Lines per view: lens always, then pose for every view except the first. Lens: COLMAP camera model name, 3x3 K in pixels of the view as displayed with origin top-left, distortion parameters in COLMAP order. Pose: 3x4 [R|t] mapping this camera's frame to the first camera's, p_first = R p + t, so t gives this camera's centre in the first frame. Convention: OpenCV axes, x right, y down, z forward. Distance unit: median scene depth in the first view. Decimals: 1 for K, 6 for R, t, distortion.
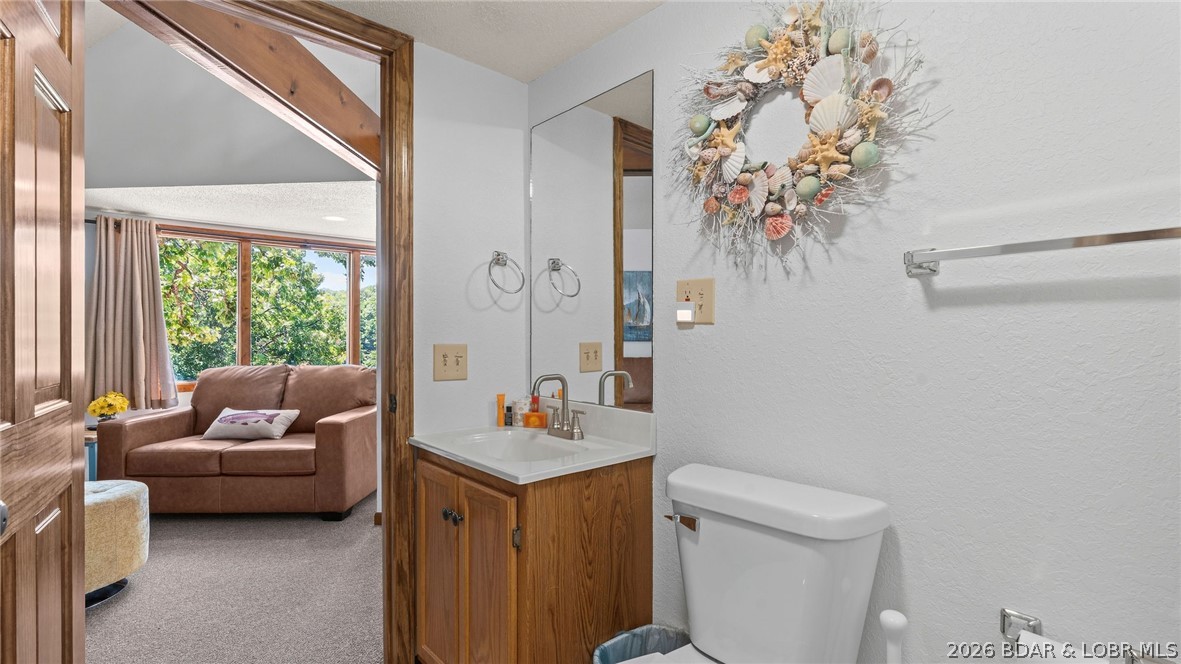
lens RADIAL K [[533.6, 0, 589.4], [0, 533.6, 334.8], [0, 0, 1]] dist [-0.004172, 0.000725]
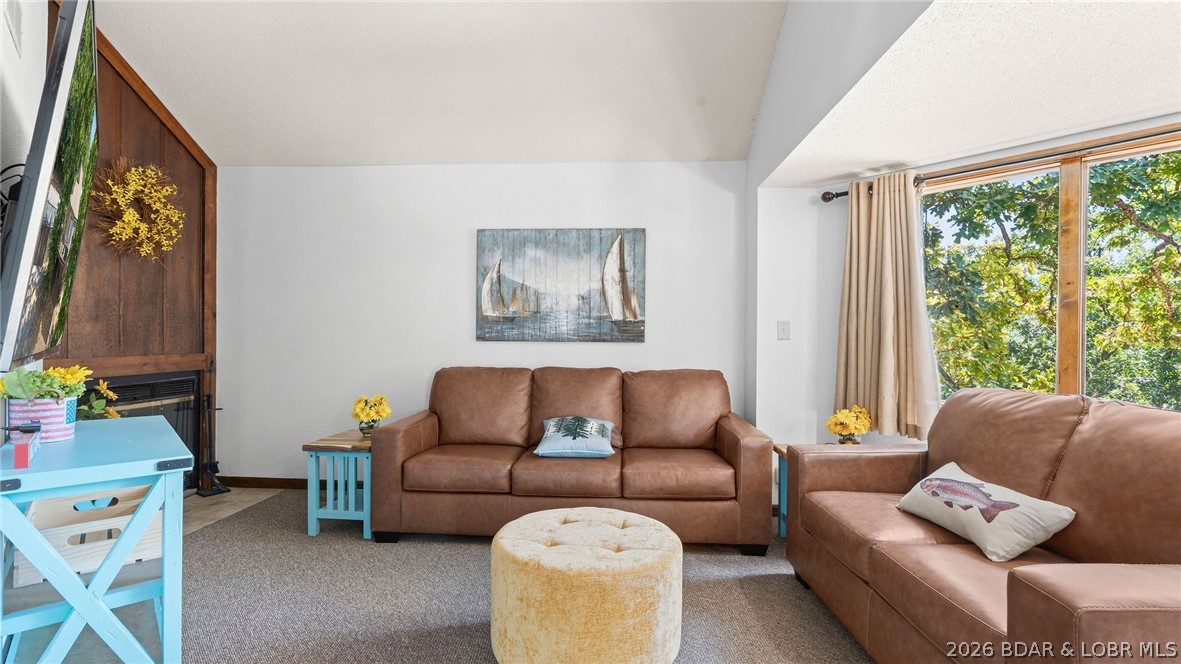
lens RADIAL K [[533.6, 0, 588.6], [0, 533.6, 335.4], [0, 0, 1]] dist [-0.004172, 0.000725]
pose [[0.012947, 0.005396, -0.999902, -0.124846], [-0.002291, 0.999983, 0.005367, 0.001245], [0.999914, 0.002221, 0.012959, 0.590745]]
